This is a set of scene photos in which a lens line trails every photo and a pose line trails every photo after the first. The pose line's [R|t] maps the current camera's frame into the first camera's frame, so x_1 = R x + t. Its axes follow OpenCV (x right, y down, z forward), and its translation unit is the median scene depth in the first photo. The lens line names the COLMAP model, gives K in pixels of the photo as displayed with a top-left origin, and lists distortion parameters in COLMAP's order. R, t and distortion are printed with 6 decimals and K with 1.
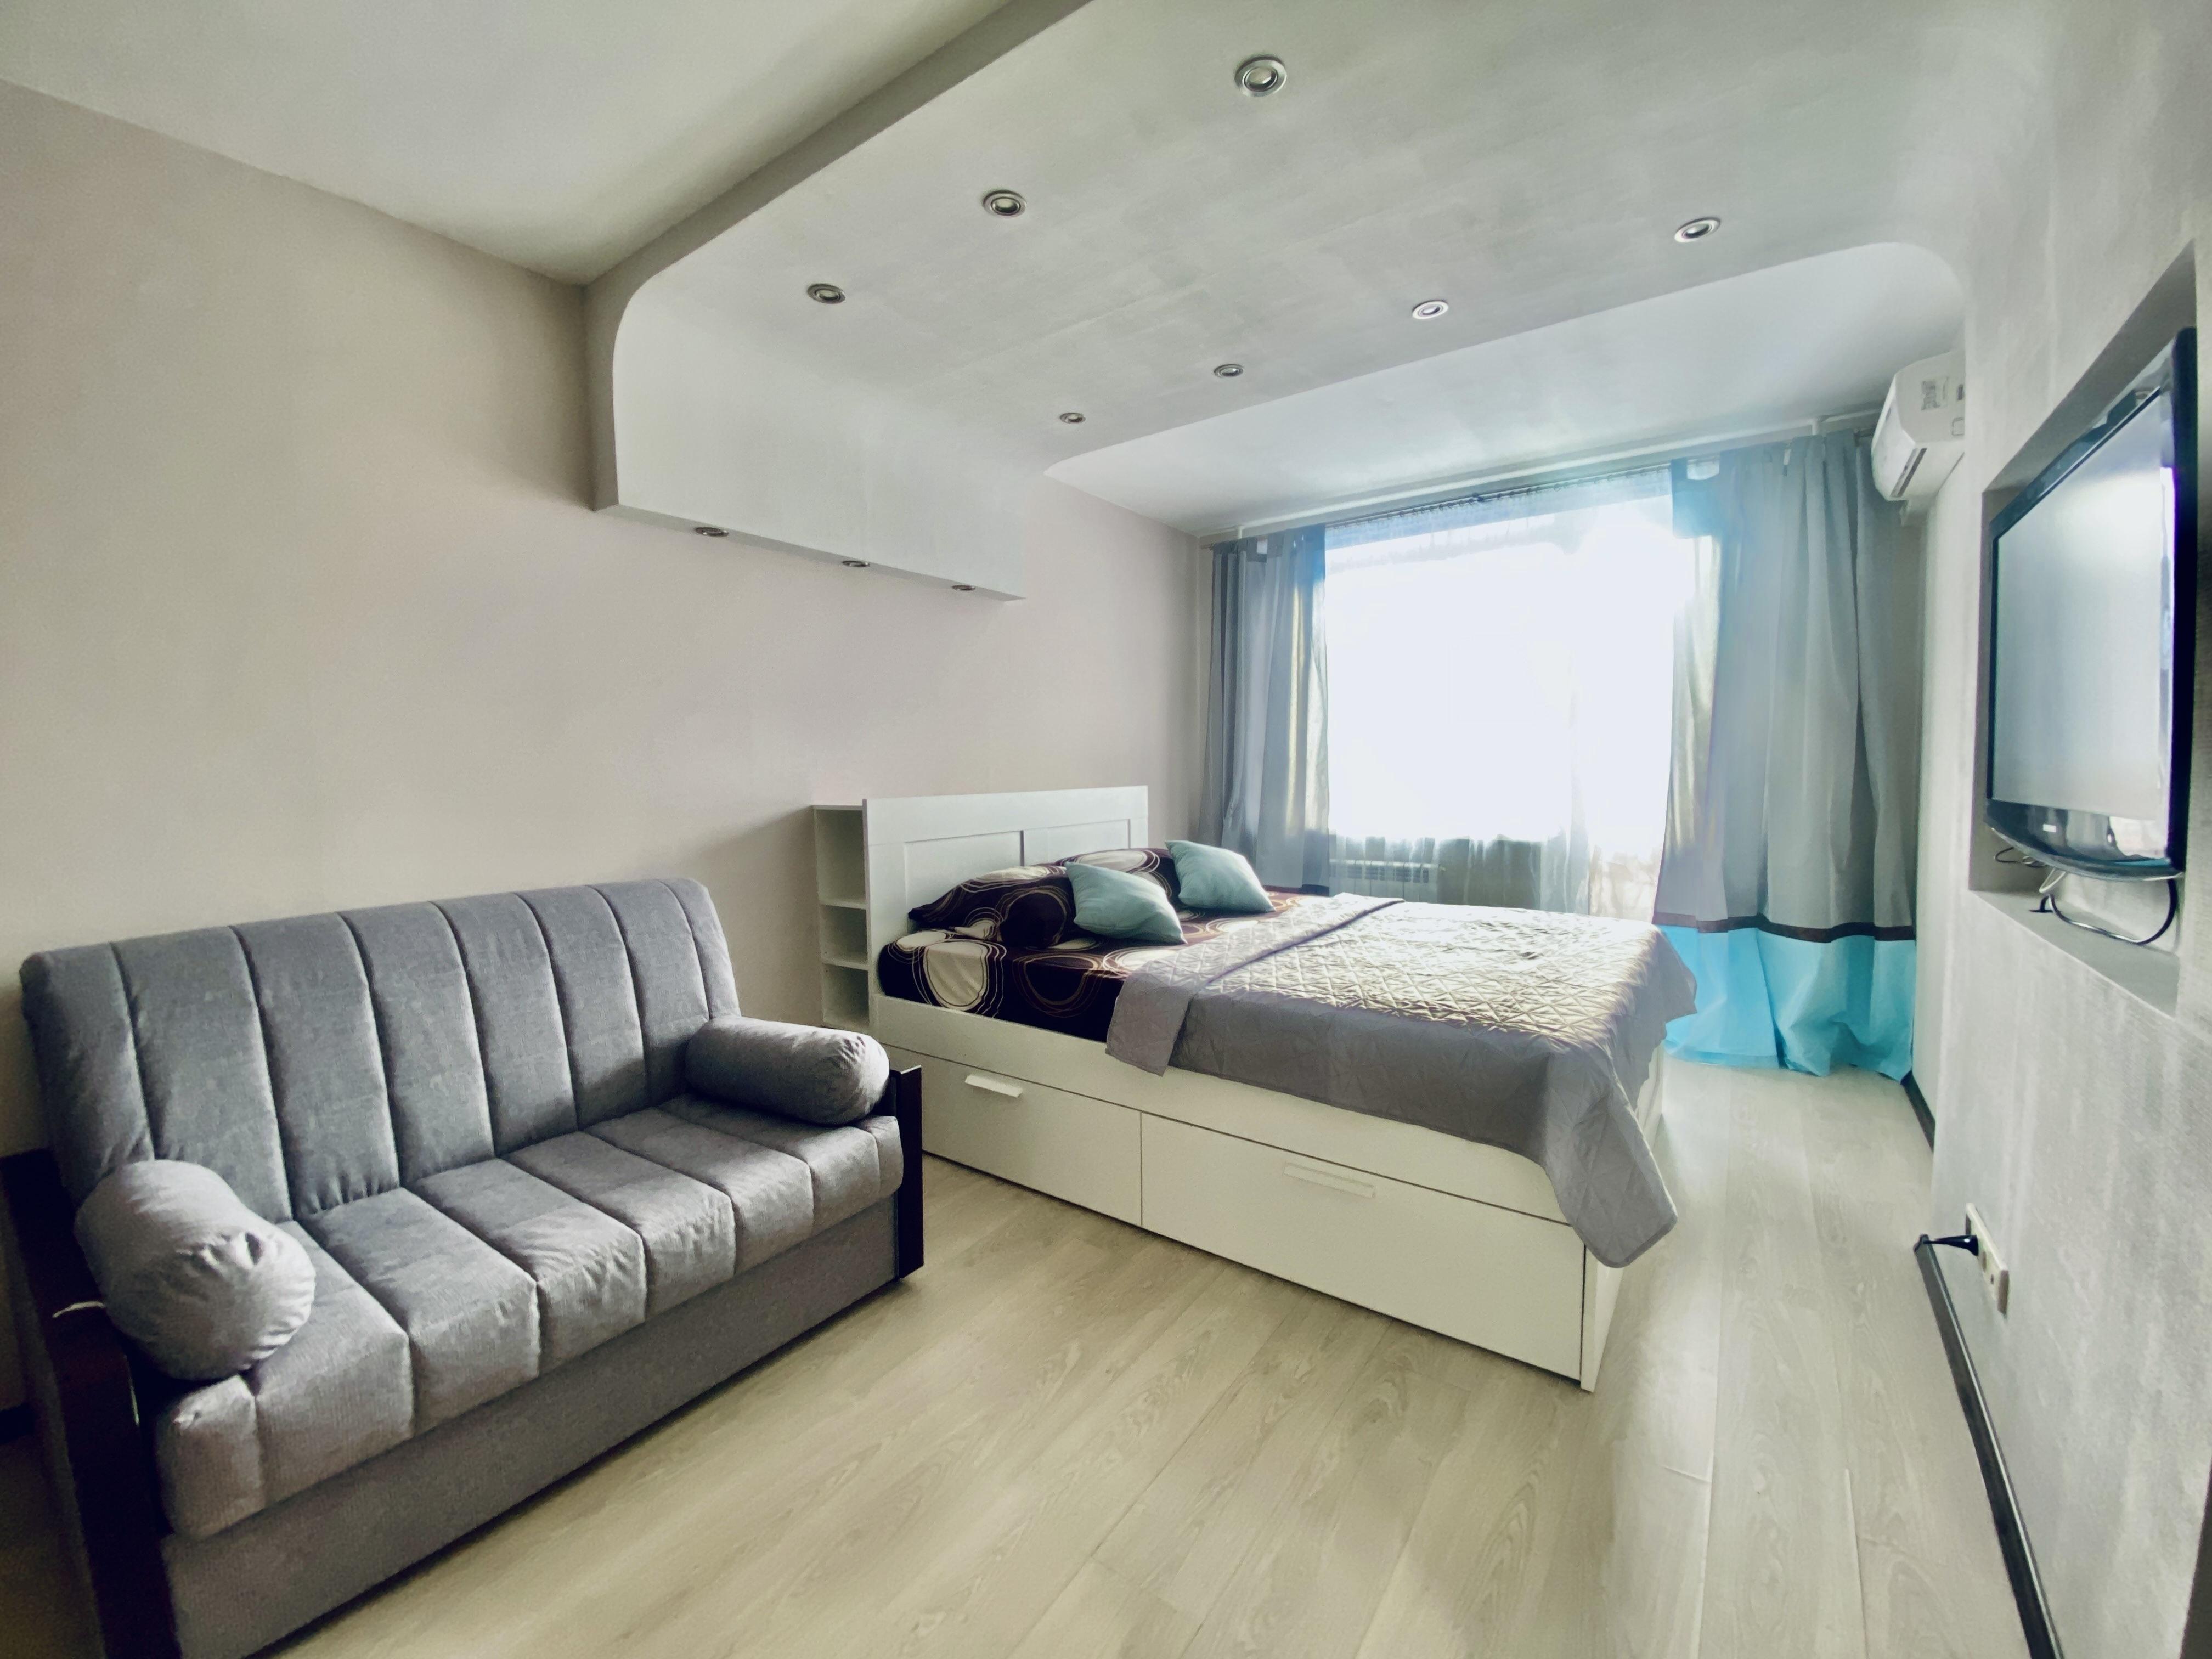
lens RADIAL K [[887.8, 0, 1109.7], [0, 887.8, 826.0], [0, 0, 1]] dist [0.021952, -0.004350]
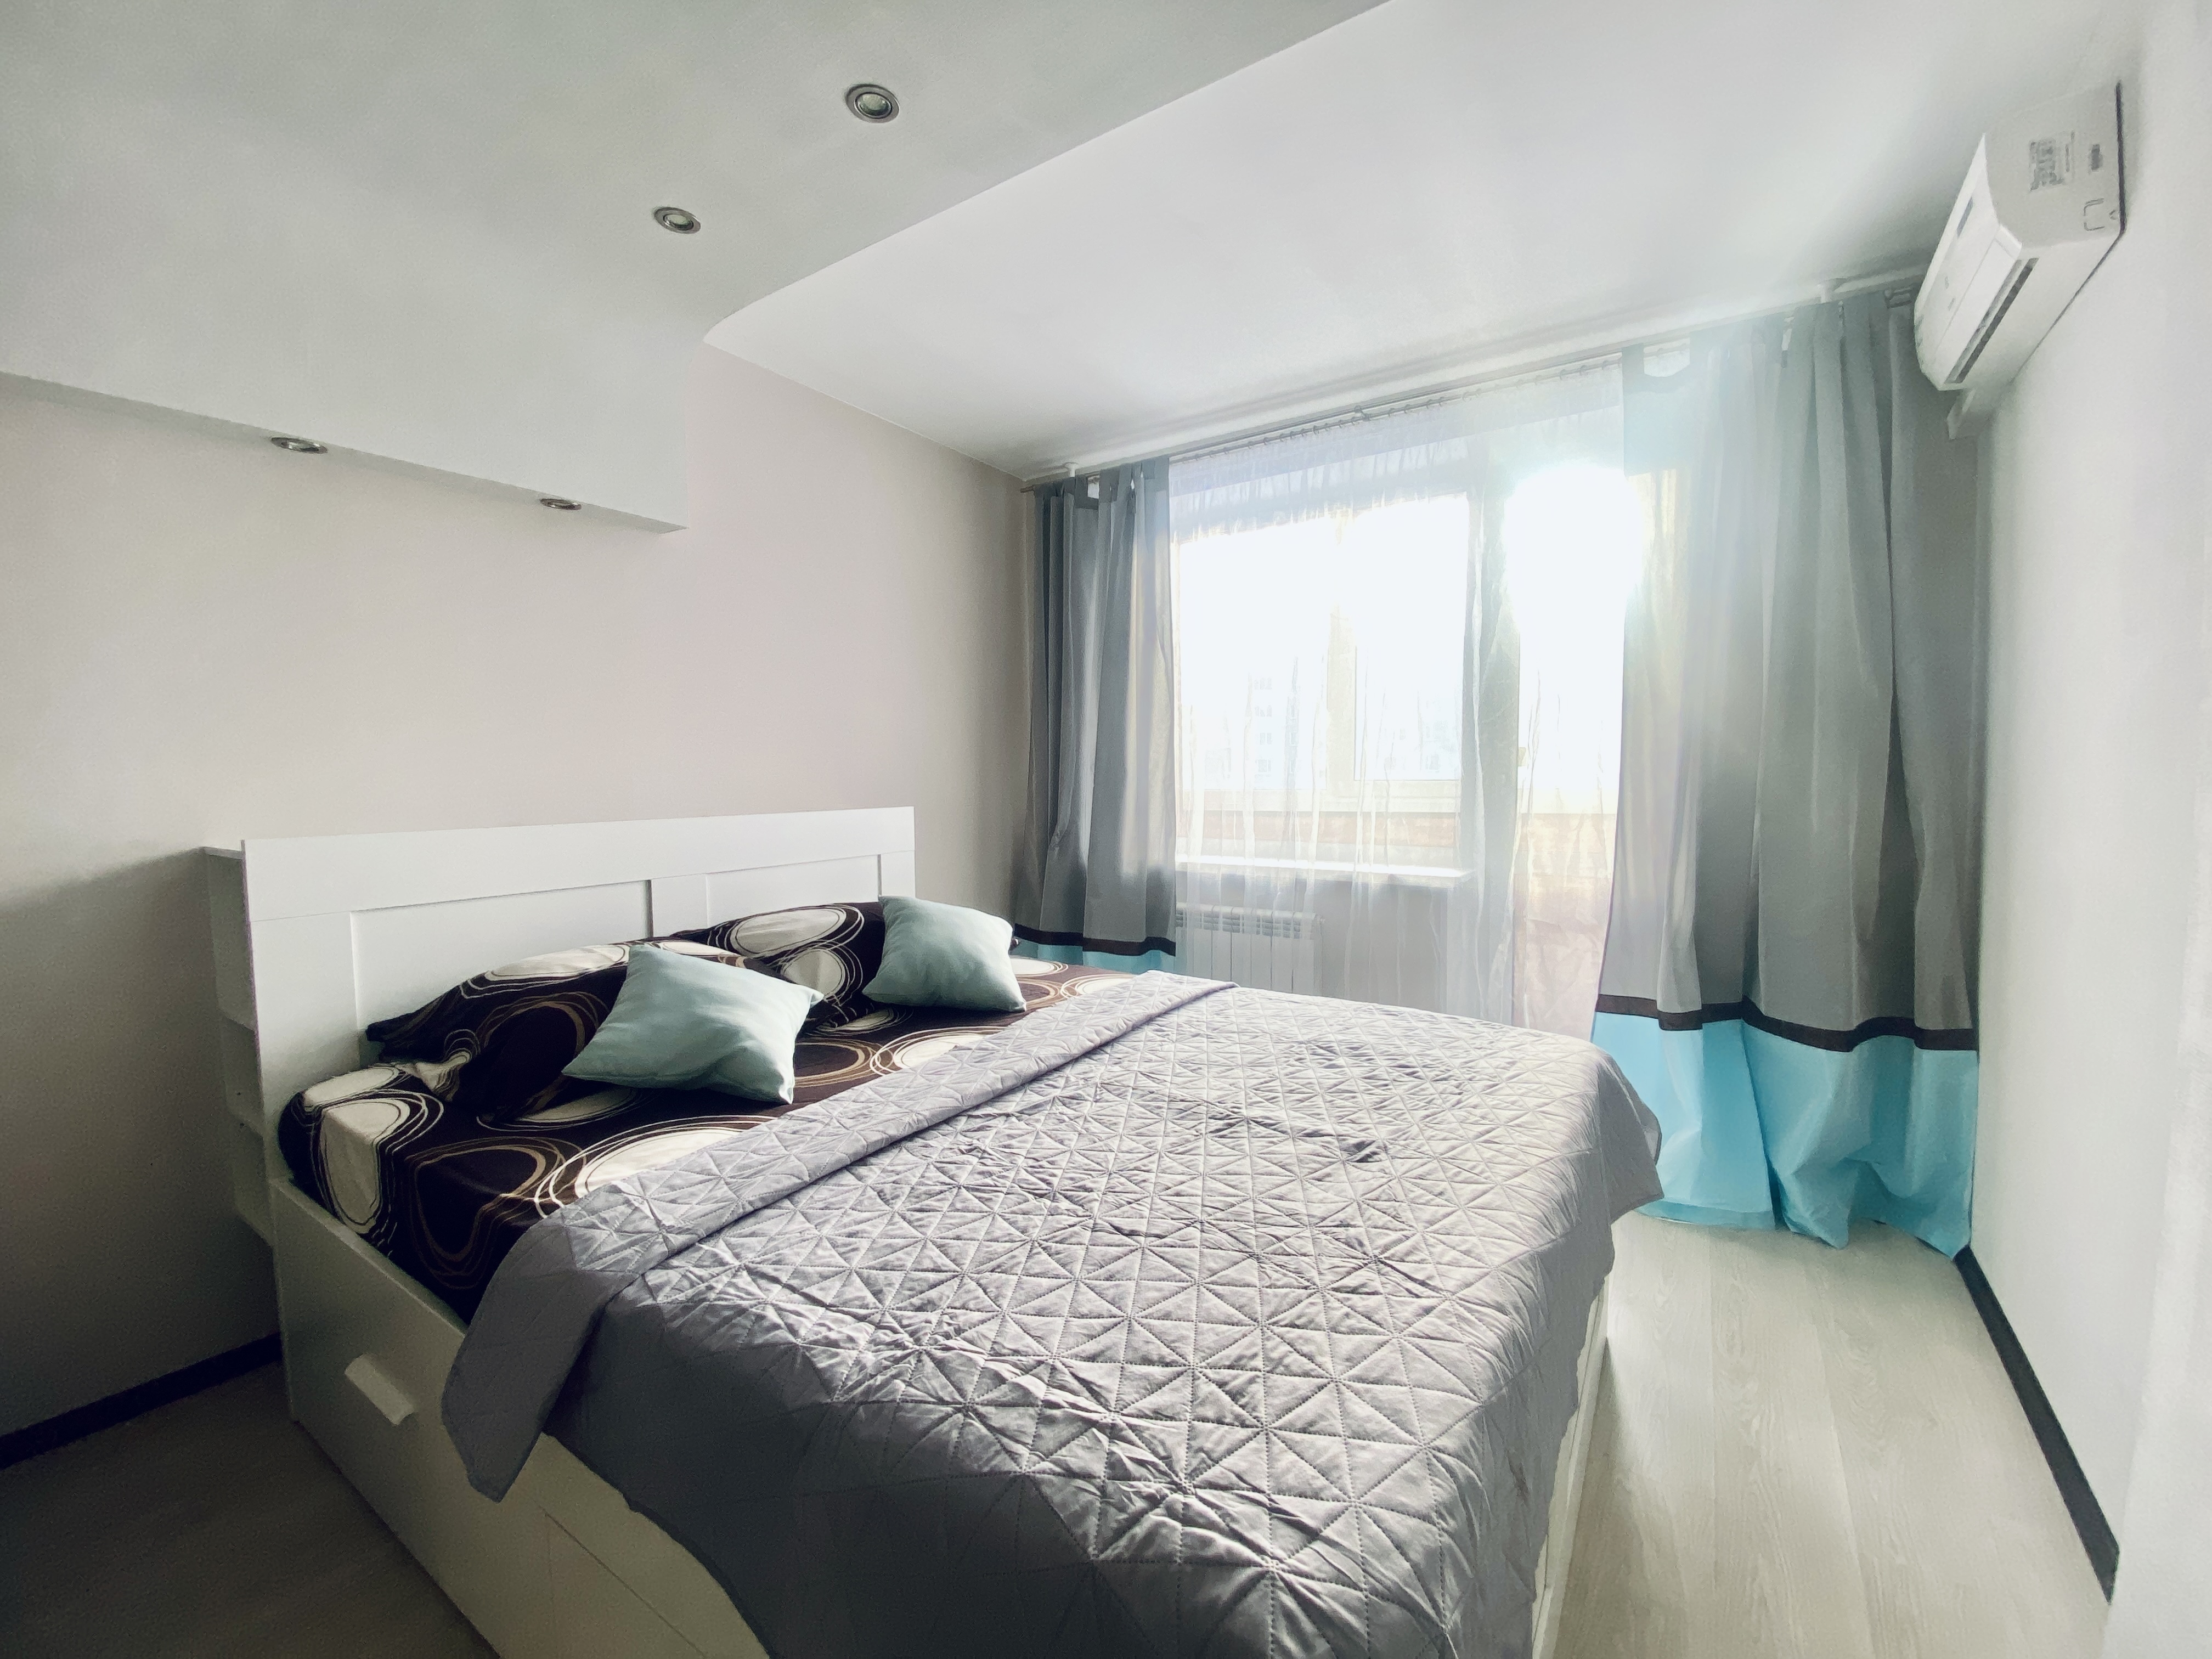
lens RADIAL K [[891.1, 0, 1106.0], [0, 891.1, 829.5], [0, 0, 1]] dist [0.049583, -0.023854]
pose [[0.999034, 0.002904, 0.043846, 0.207424], [-0.002759, 0.999991, -0.003371, -0.031359], [-0.043855, 0.003247, 0.999033, 0.332728]]
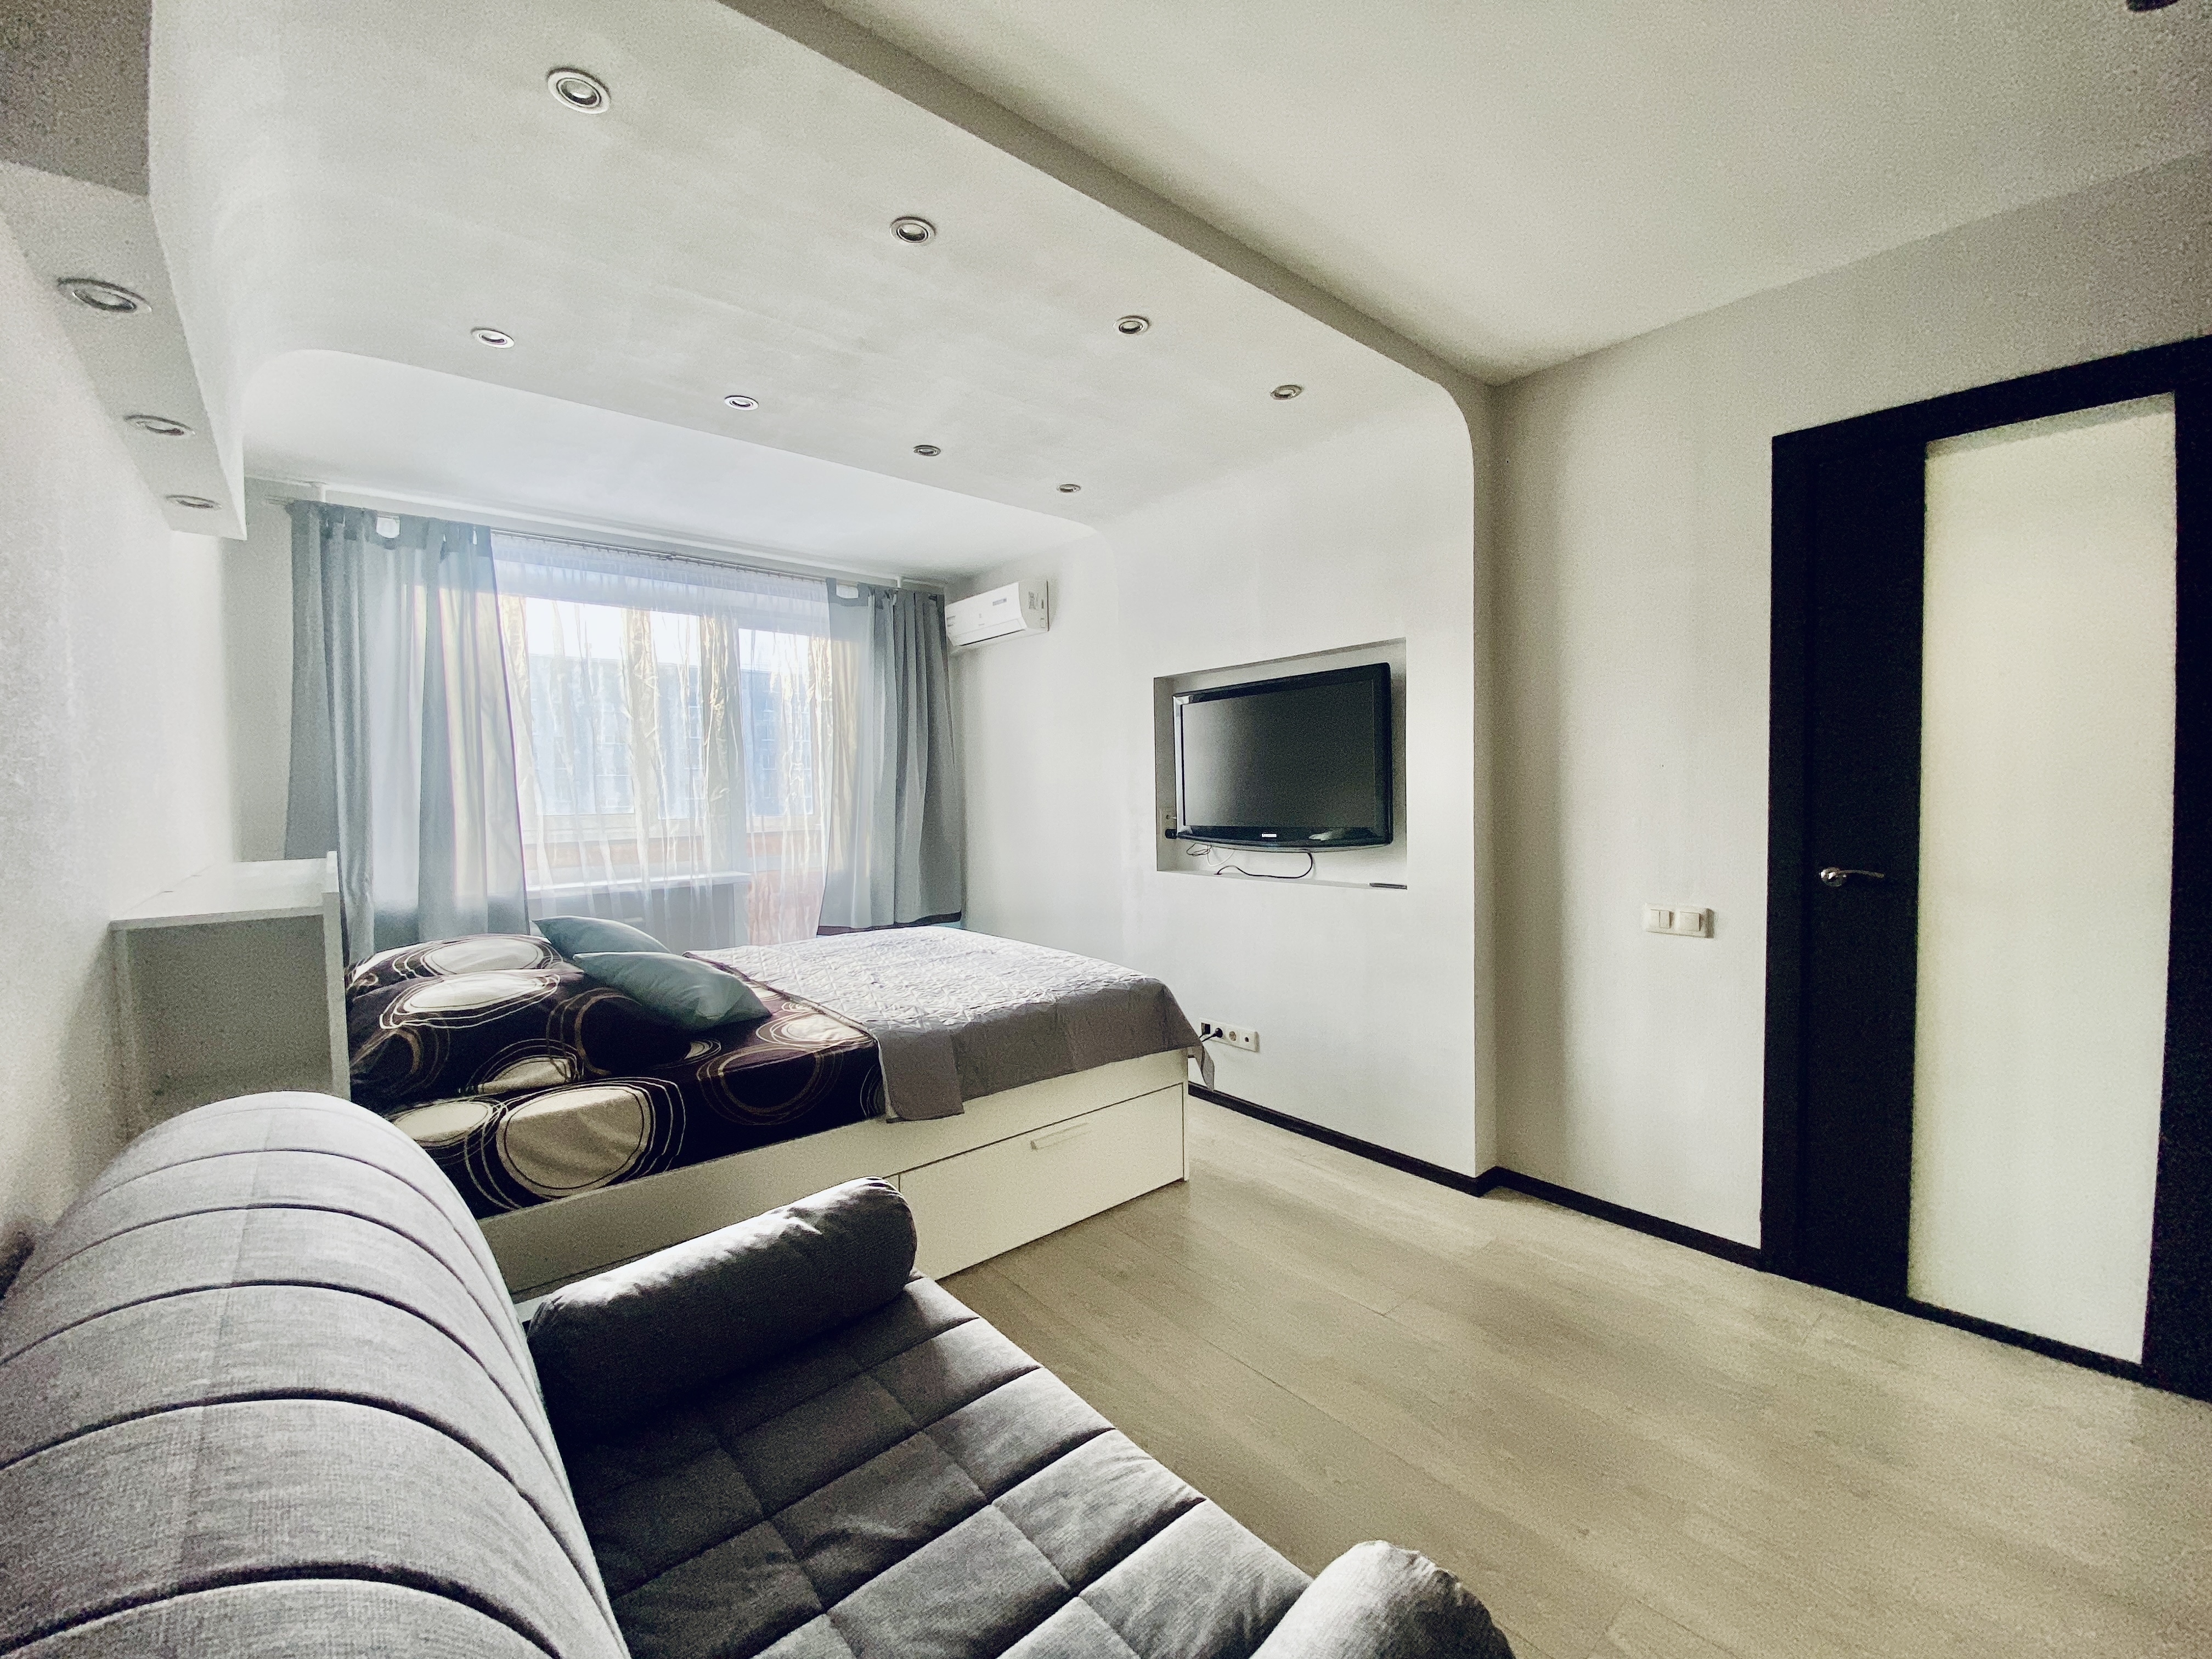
lens RADIAL K [[896.1, 0, 1098.6], [0, 896.1, 825.3], [0, 0, 1]] dist [0.023353, -0.019773]
pose [[0.252155, -0.027295, 0.967302, -0.577292], [0.078591, 0.996878, 0.007642, -0.033092], [-0.964490, 0.074094, 0.253513, 0.350061]]
